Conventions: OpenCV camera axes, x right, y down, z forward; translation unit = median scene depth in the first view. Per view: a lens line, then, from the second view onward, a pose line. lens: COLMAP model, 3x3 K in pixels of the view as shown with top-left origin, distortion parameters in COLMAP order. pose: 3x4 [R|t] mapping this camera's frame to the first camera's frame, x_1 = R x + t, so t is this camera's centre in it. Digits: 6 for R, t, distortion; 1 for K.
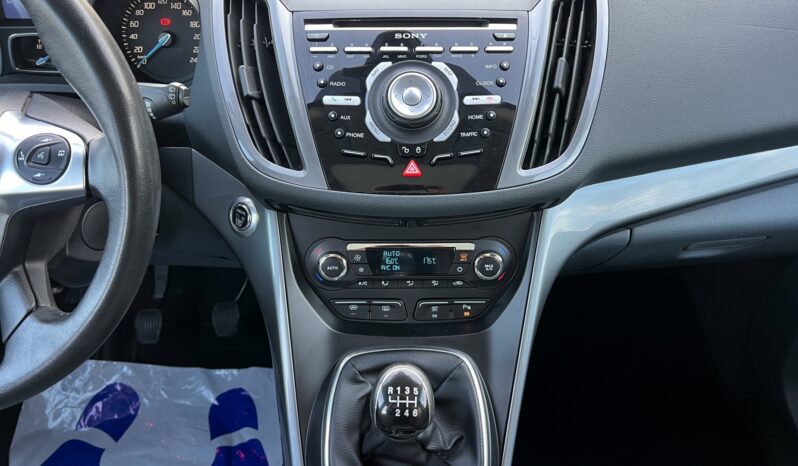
lens RADIAL K [[615.4, 0, 396.1], [0, 615.4, 240.4], [0, 0, 1]] dist [0.069702, -0.105509]
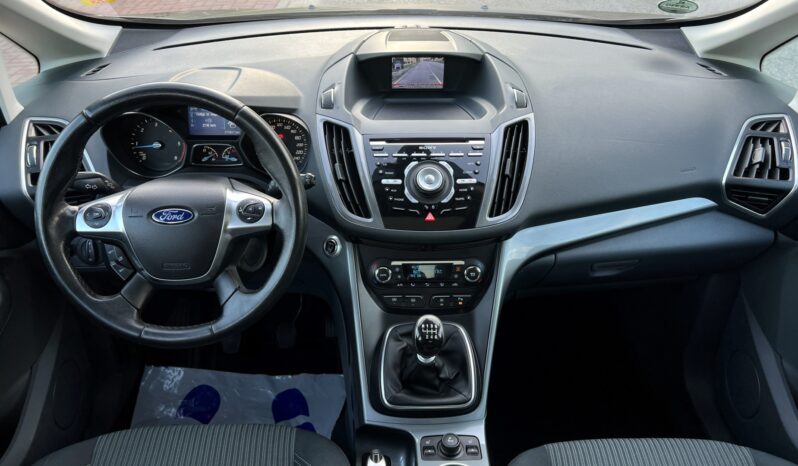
lens RADIAL K [[615.4, 0, 396.1], [0, 615.4, 240.4], [0, 0, 1]] dist [0.069702, -0.105509]
pose [[0.999823, -0.005055, 0.018147, -0.105671], [0.007204, 0.992699, -0.120403, 0.169349], [-0.017406, 0.120512, 0.992559, -0.802472]]
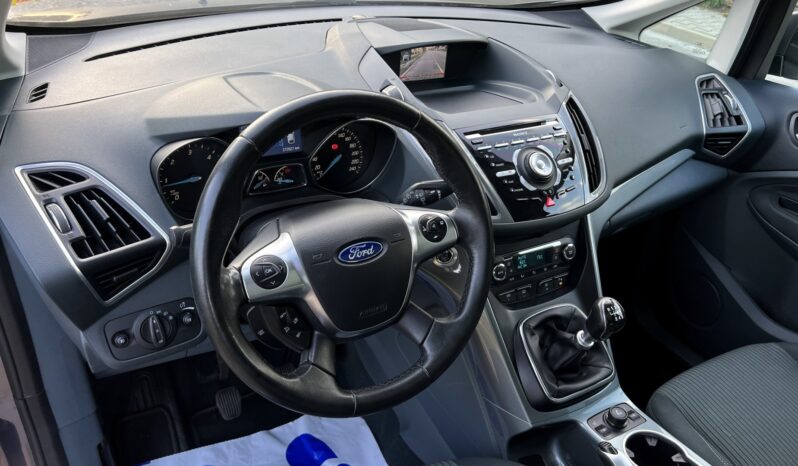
lens RADIAL K [[615.4, 0, 396.1], [0, 615.4, 240.4], [0, 0, 1]] dist [0.069702, -0.105509]
pose [[0.865962, -0.204954, 0.456184, -1.179221], [0.257051, 0.964862, -0.054459, -0.023258], [-0.428993, 0.164422, 0.888218, -0.402568]]
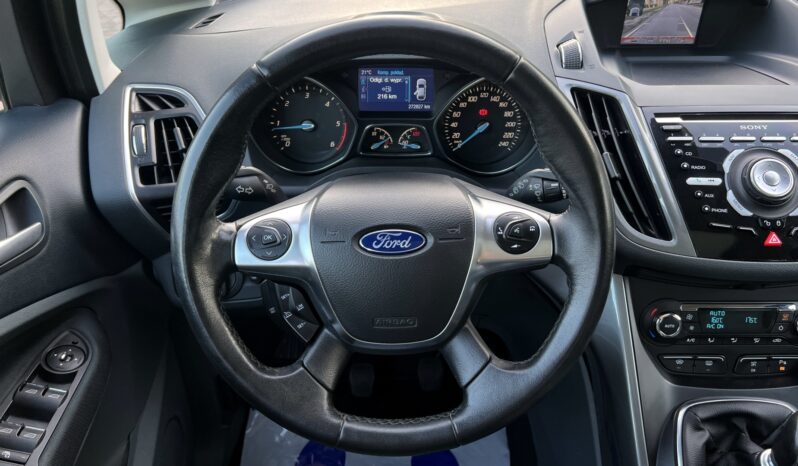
lens RADIAL K [[615.4, 0, 396.1], [0, 615.4, 240.4], [0, 0, 1]] dist [0.069702, -0.105509]
pose [[0.999791, 0.002965, -0.020243, -0.628425], [-0.004888, 0.995402, -0.095657, 0.000363], [0.019867, 0.095736, 0.995209, -0.168989]]
